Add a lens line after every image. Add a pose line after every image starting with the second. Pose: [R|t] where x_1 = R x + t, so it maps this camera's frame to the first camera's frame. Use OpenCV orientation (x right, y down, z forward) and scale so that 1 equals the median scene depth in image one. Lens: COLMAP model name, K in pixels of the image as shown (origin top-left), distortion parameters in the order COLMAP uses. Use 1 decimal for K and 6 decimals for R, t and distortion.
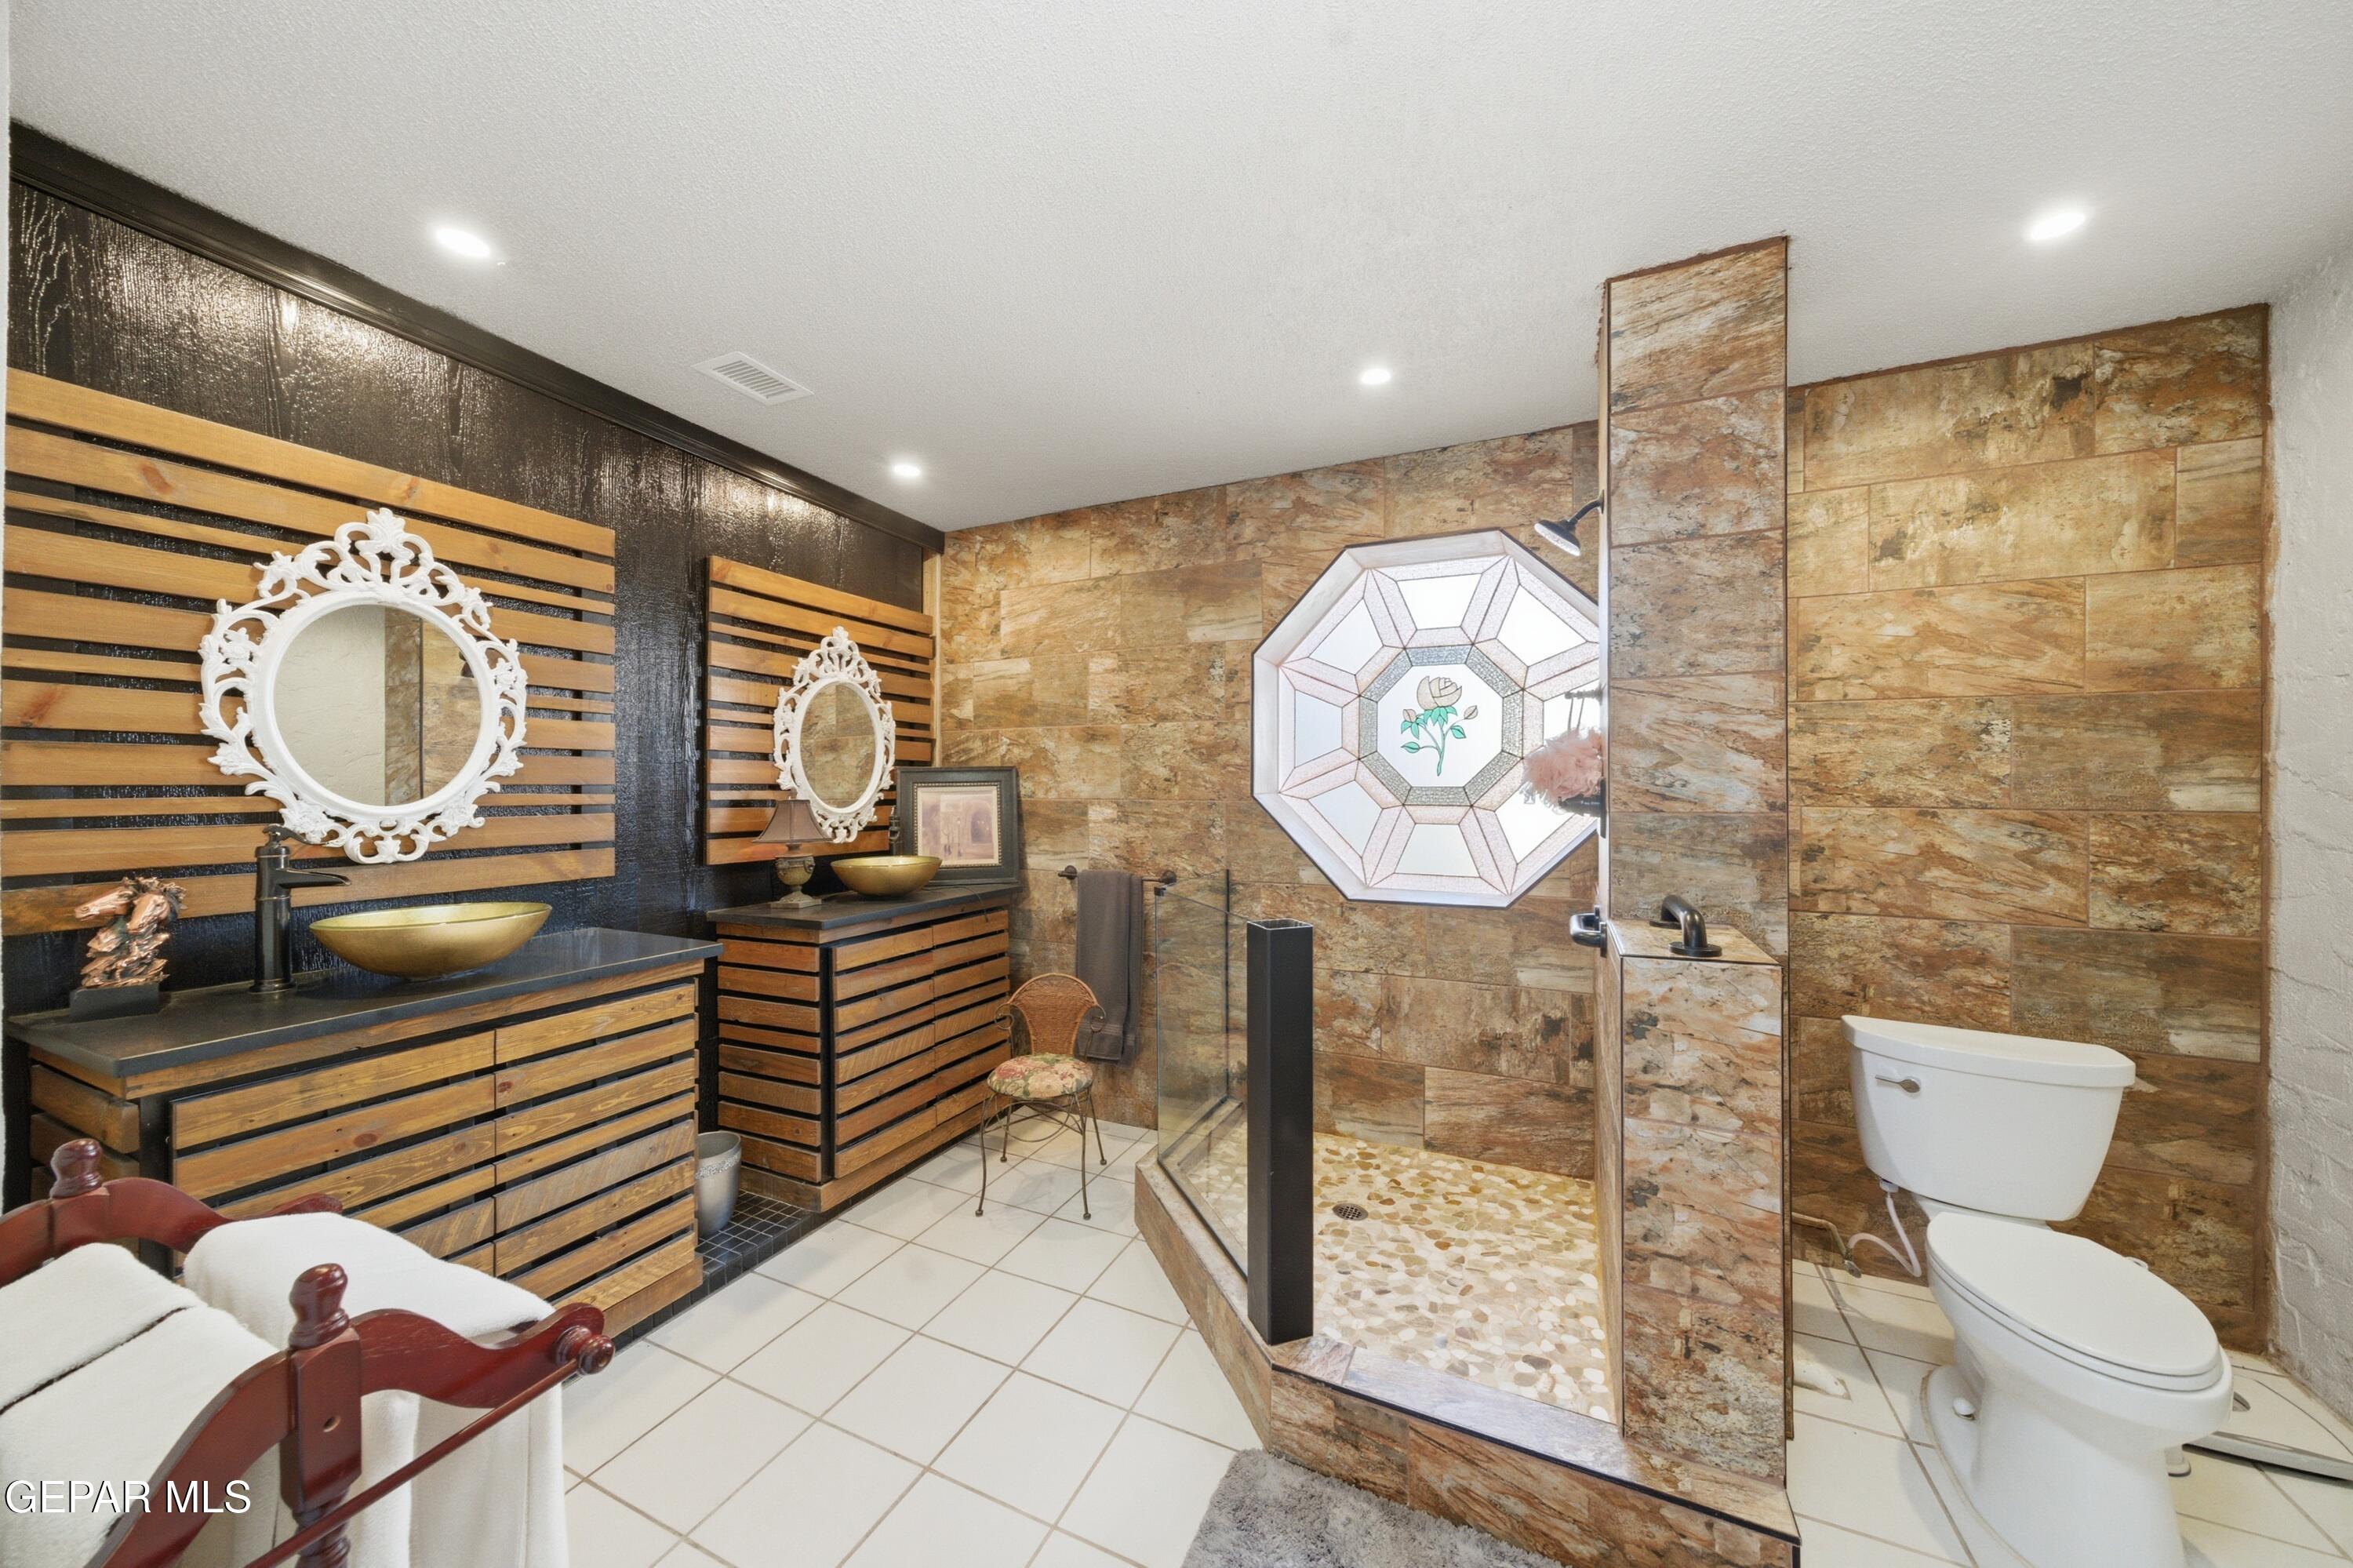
lens RADIAL K [[827.9, 0, 1169.4], [0, 827.9, 776.7], [0, 0, 1]] dist [-0.006757, 0.002013]
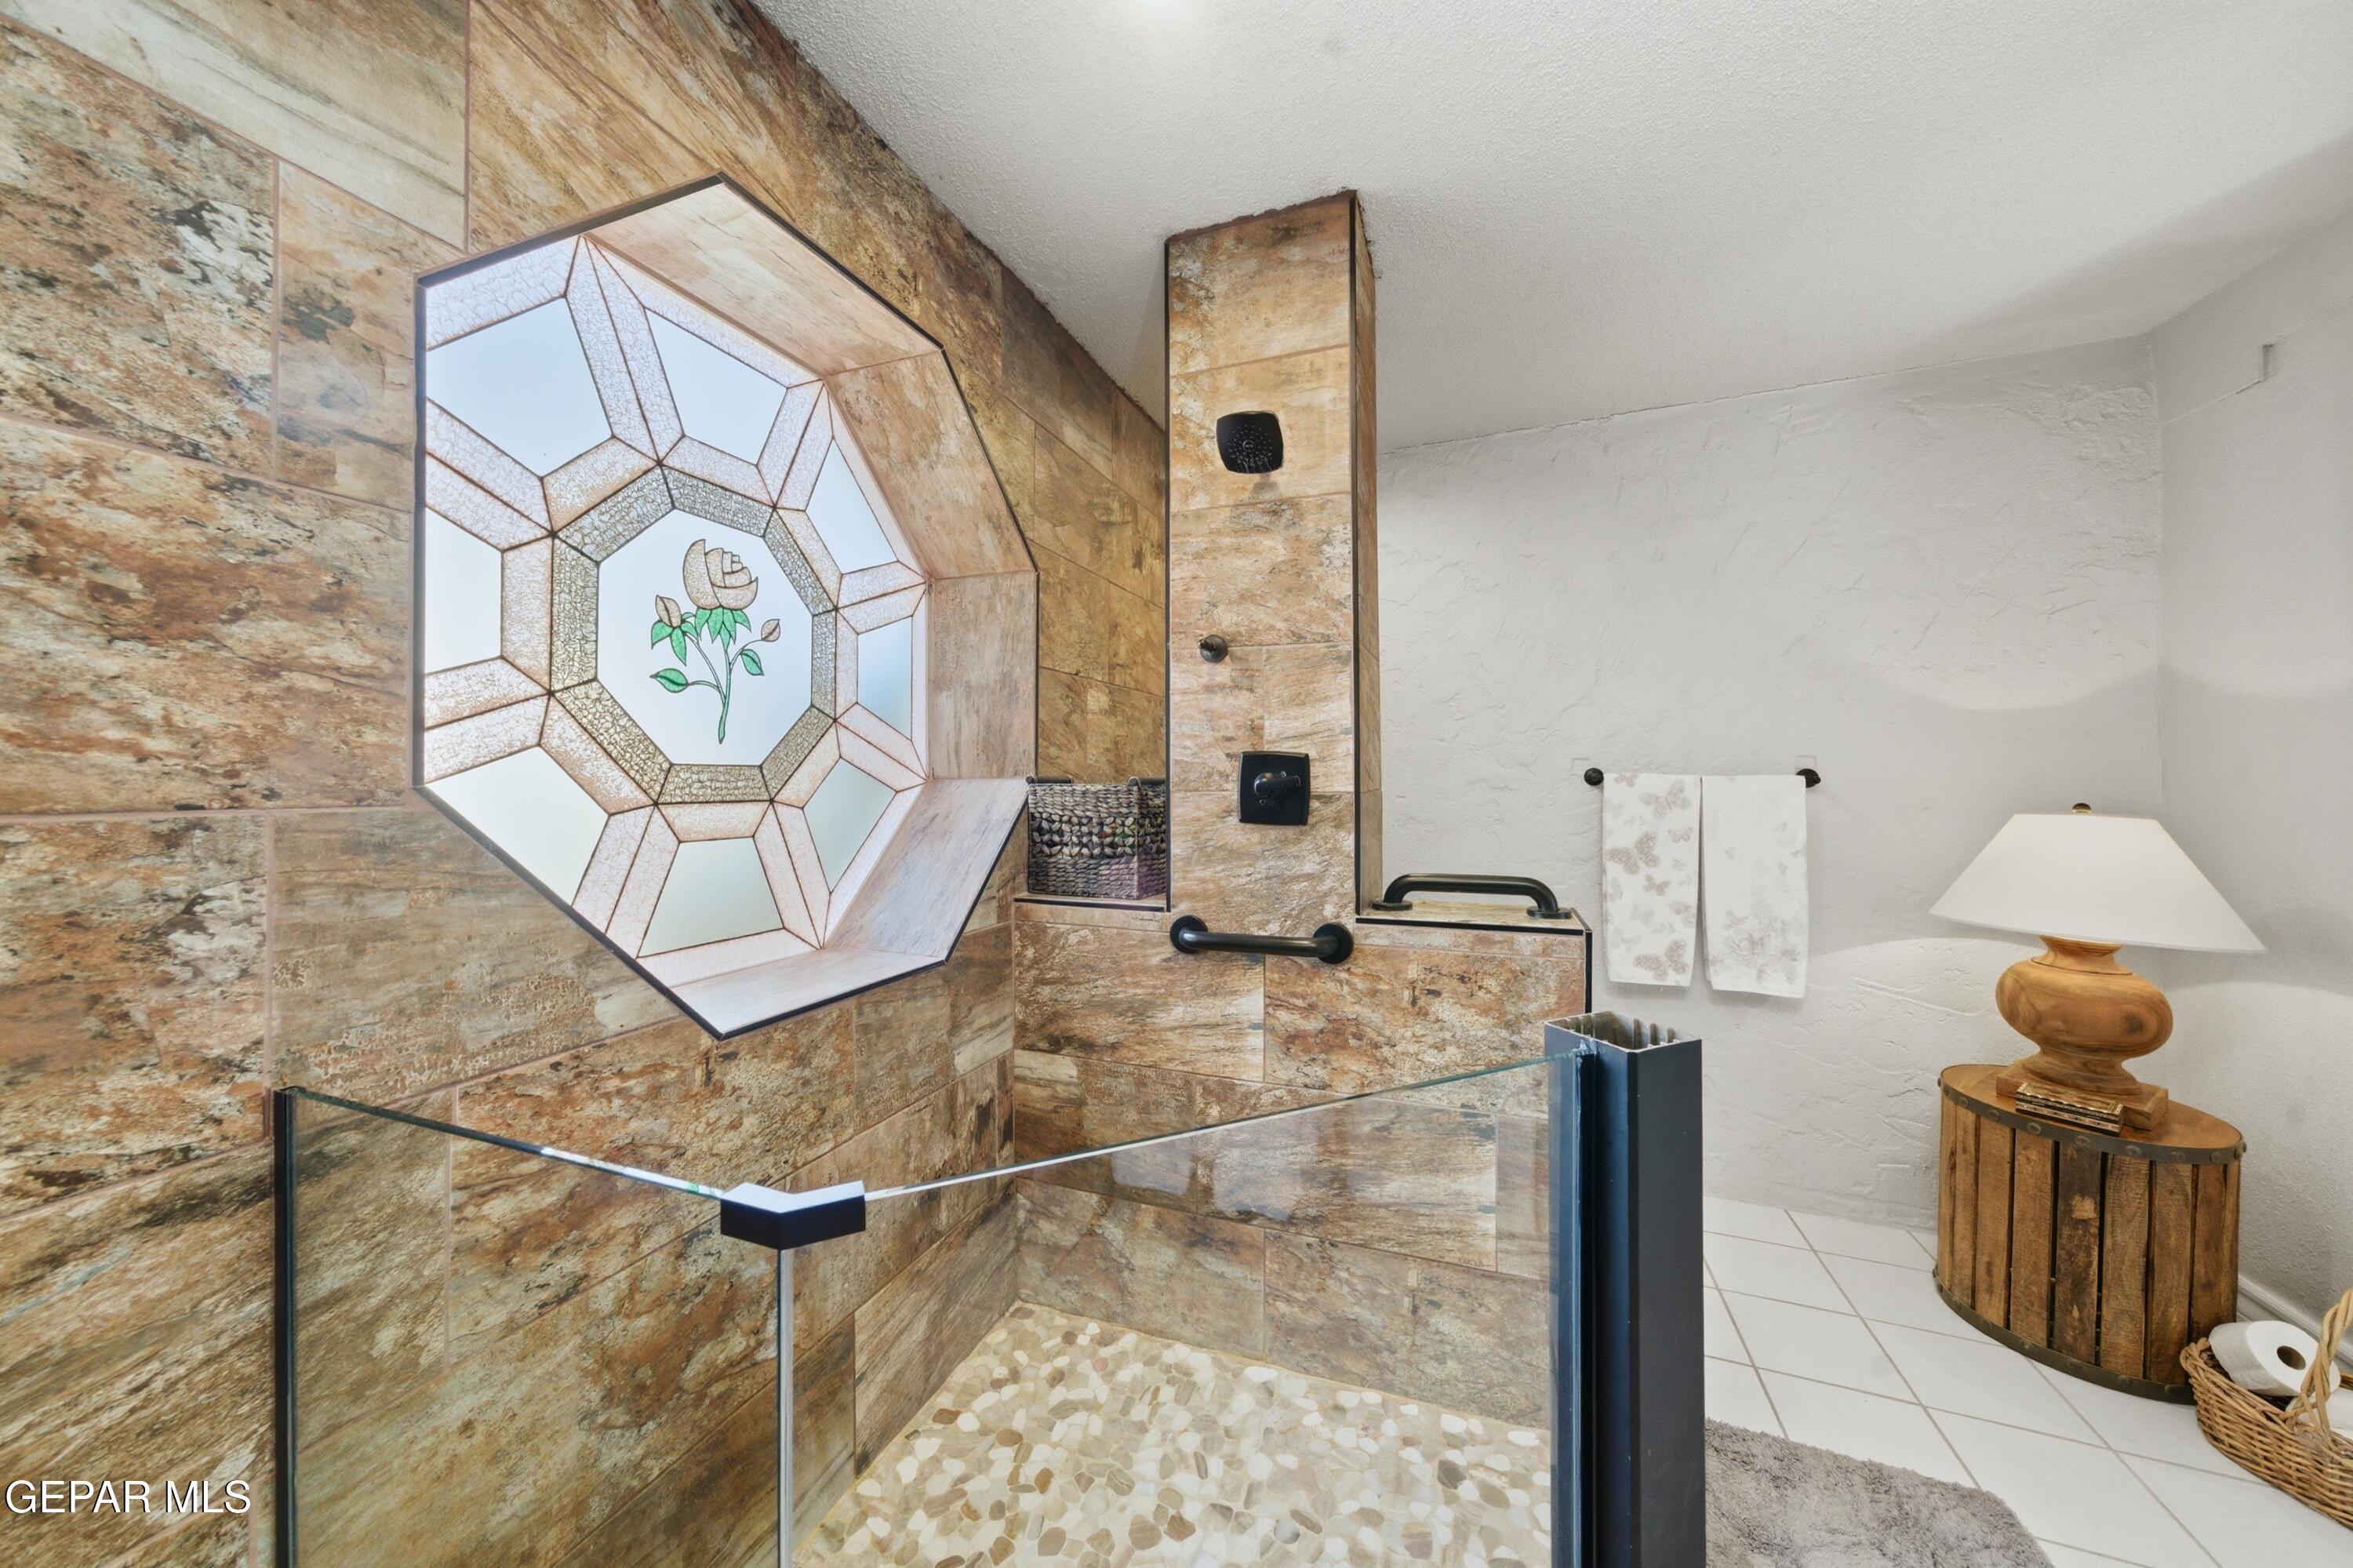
lens RADIAL K [[827.9, 0, 1157.6], [0, 827.9, 764.0], [0, 0, 1]] dist [-0.006757, 0.002013]
pose [[-0.080116, 0.015170, 0.996670, -0.218163], [-0.008906, 0.999833, -0.015934, 0.019141], [-0.996746, -0.010153, -0.079968, 0.857955]]
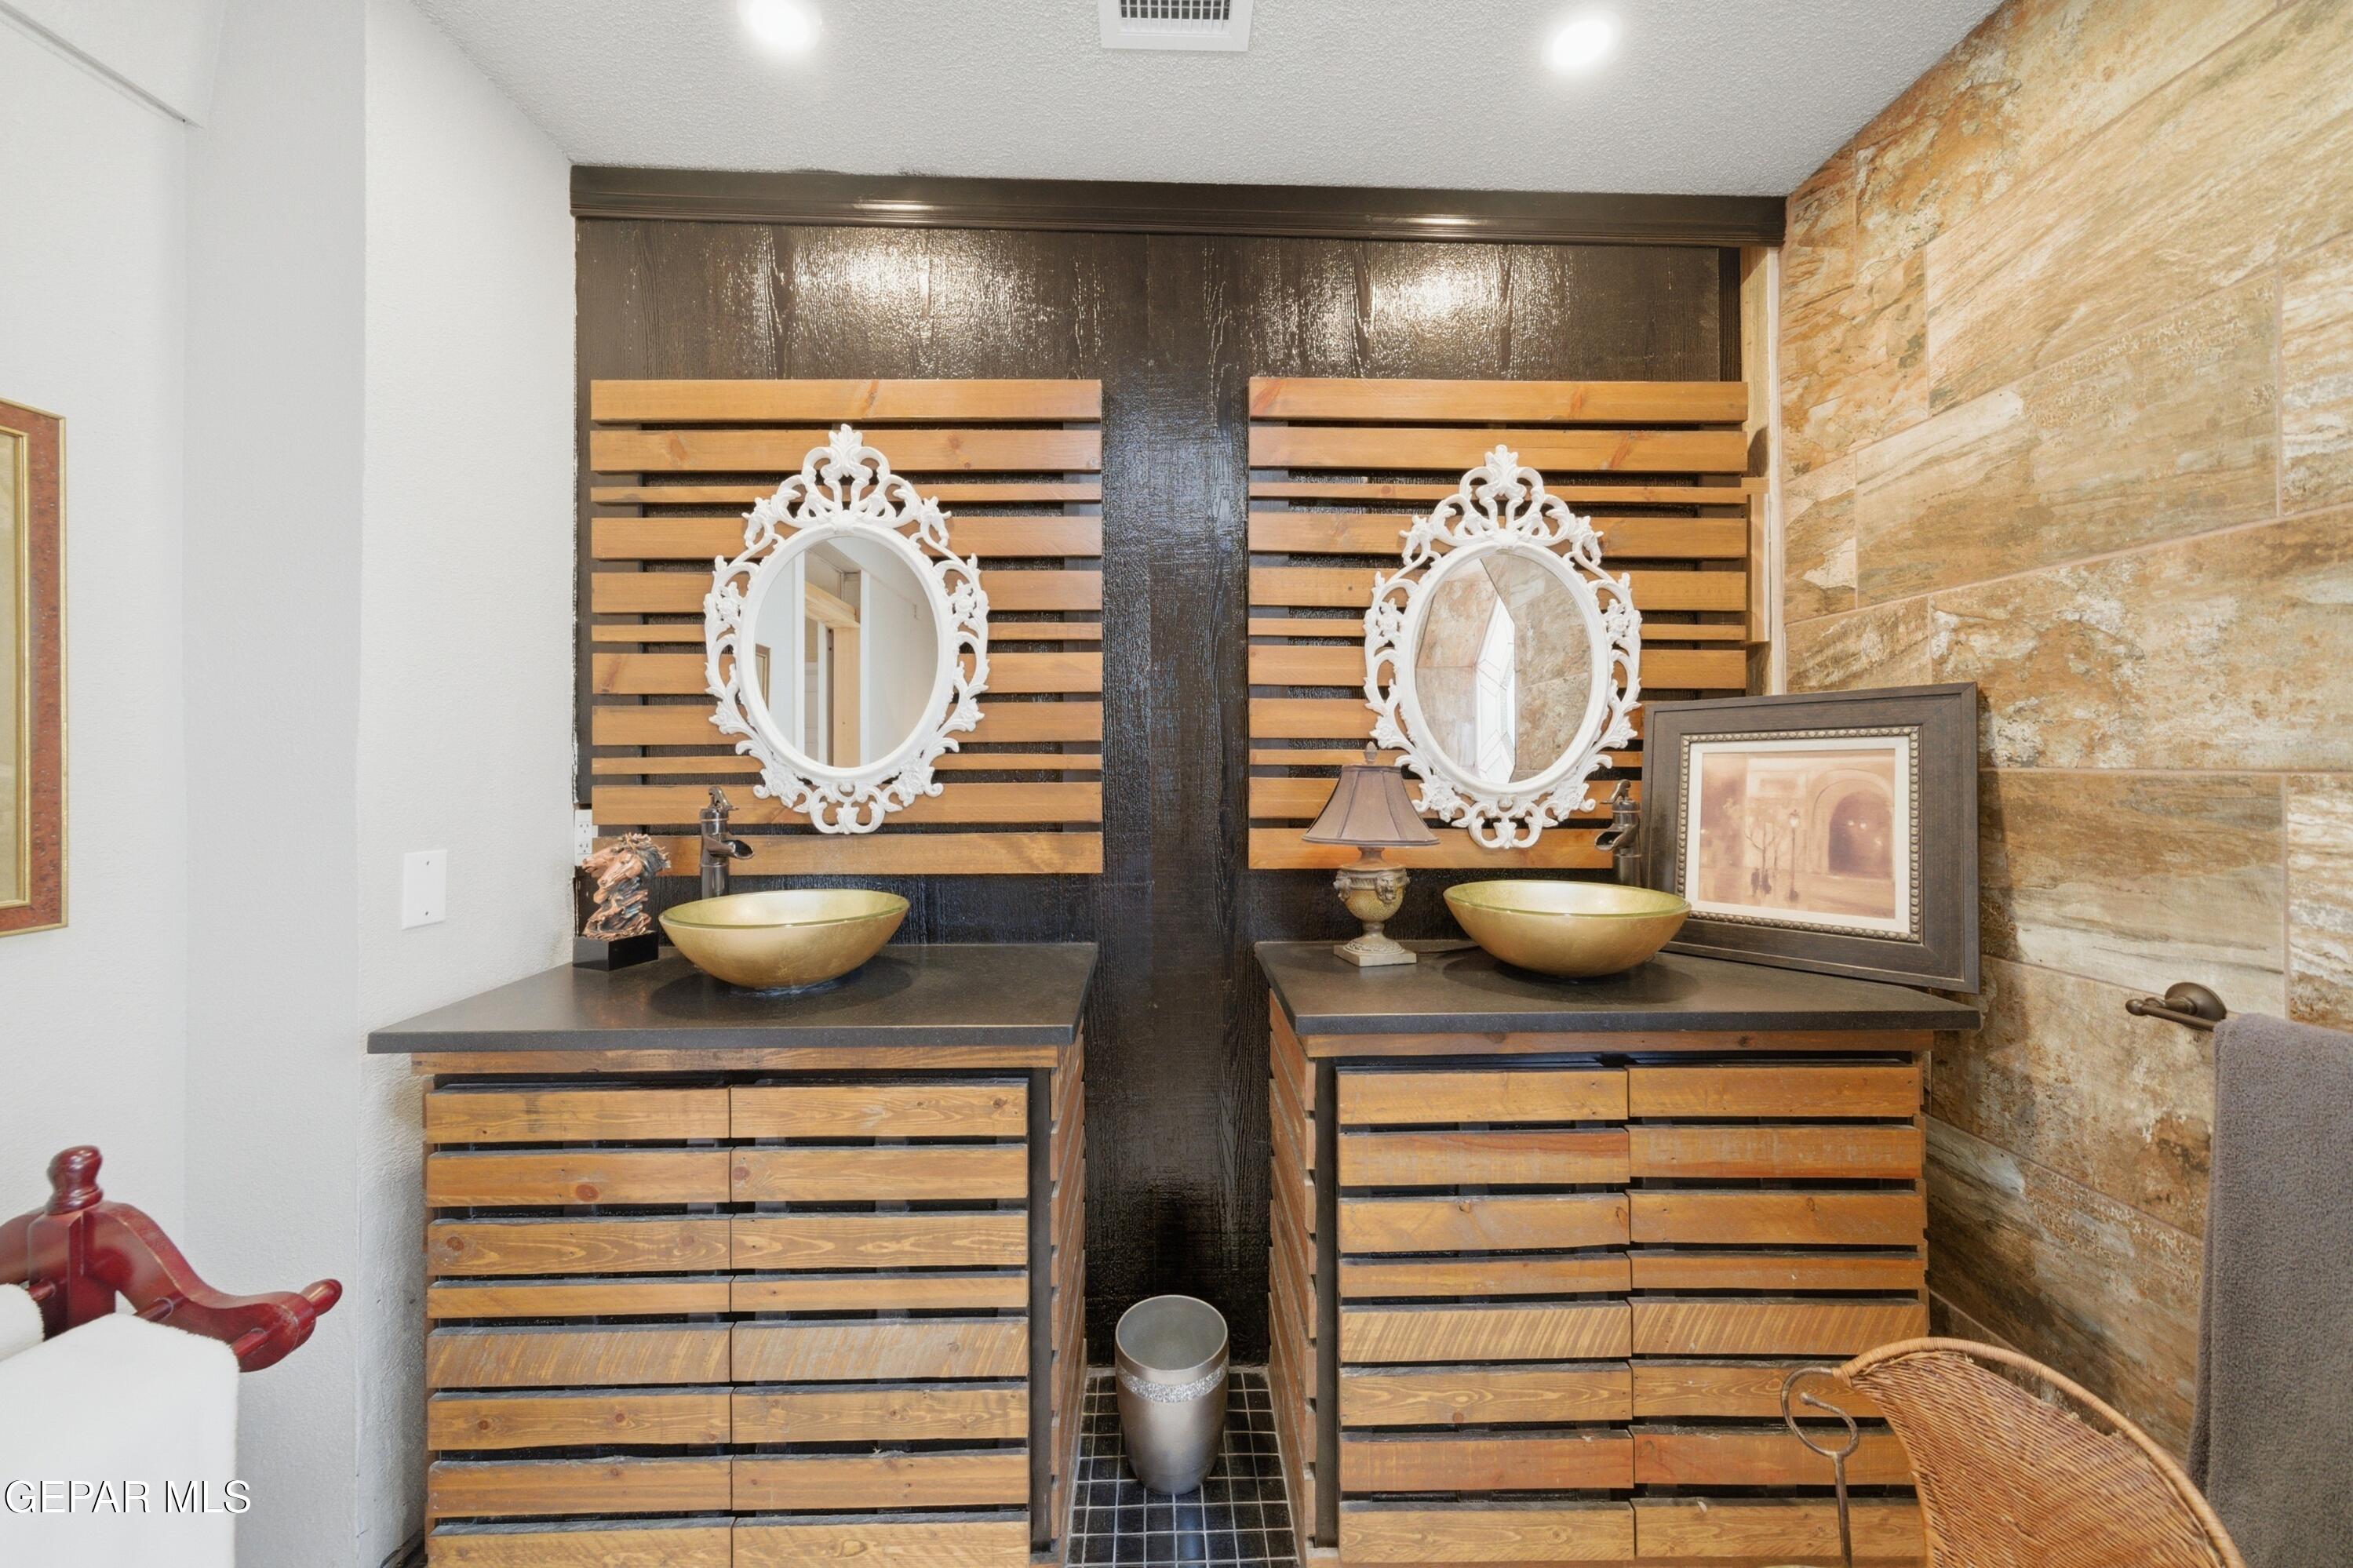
lens RADIAL K [[827.8, 0, 1172.9], [0, 827.8, 755.5], [0, 0, 1]] dist [-0.006757, 0.002013]
pose [[0.444092, -0.005381, -0.895965, -0.014773], [0.014827, 0.999889, 0.001344, 0.018549], [0.895858, -0.013882, 0.444123, 0.638446]]
